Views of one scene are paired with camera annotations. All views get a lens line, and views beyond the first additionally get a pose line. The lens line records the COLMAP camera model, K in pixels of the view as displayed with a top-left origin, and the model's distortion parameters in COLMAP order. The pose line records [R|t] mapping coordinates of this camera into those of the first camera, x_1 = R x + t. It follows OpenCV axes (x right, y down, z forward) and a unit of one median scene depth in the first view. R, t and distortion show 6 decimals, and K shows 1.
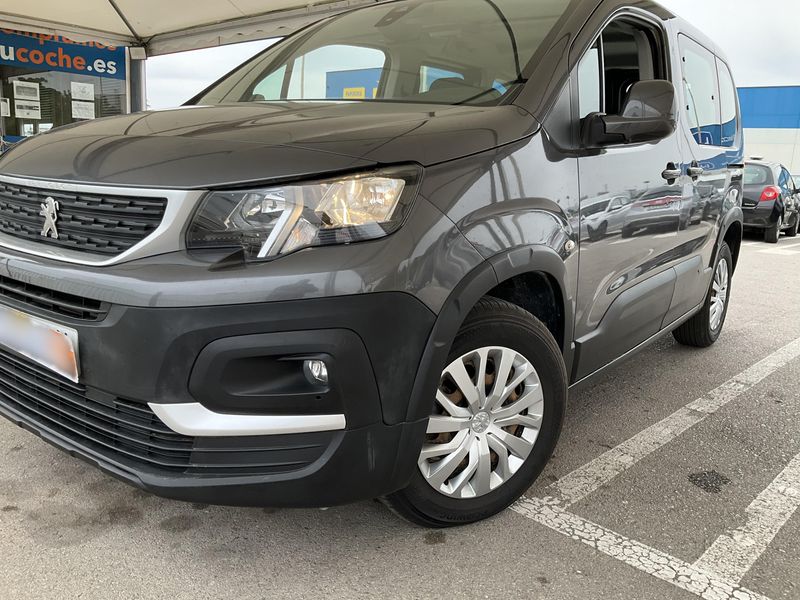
lens RADIAL K [[669.4, 0, 400.0], [0, 669.4, 300.0], [0, 0, 1]] dist [0.001263, -0.005922]
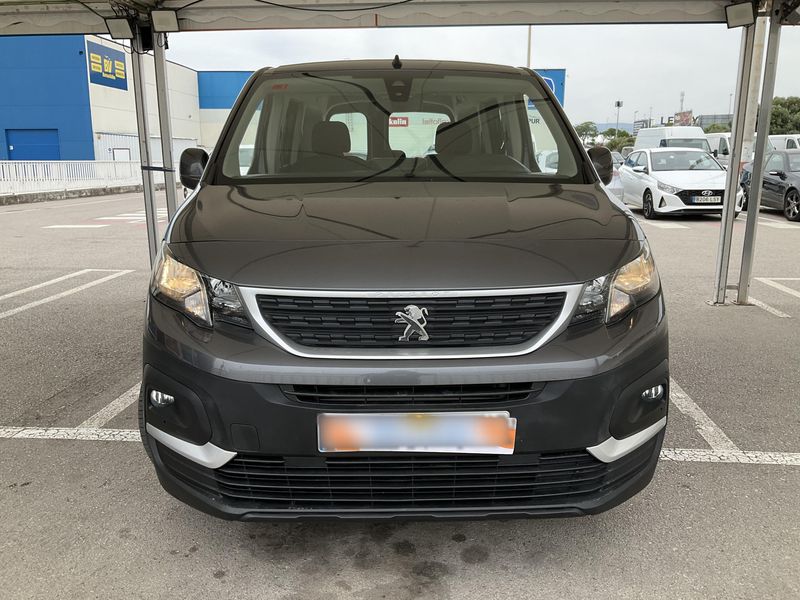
lens RADIAL K [[664.6, 0, 418.3], [0, 664.6, 299.6], [0, 0, 1]] dist [0.012842, -0.081101]
pose [[0.775654, -0.177275, 0.605751, -1.017785], [0.158404, 0.983705, 0.085051, -0.219858], [-0.610957, 0.029983, 0.791096, 0.119408]]
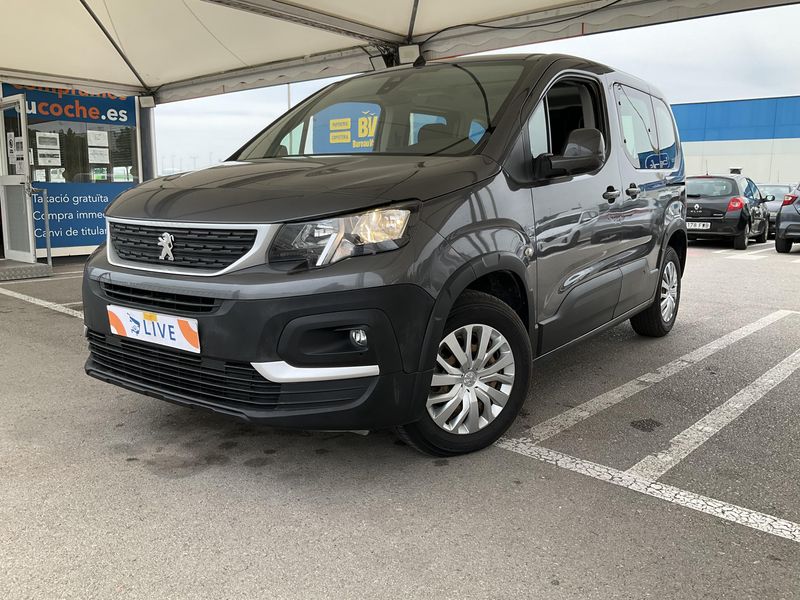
lens RADIAL K [[666.6, 0, 400.0], [0, 666.6, 300.0], [0, 0, 1]] dist [0.019534, -0.003163]
pose [[0.998901, -0.045512, 0.011221, -0.033251], [0.045896, 0.998270, -0.036753, 0.060588], [-0.009529, 0.037227, 0.999261, -0.394965]]
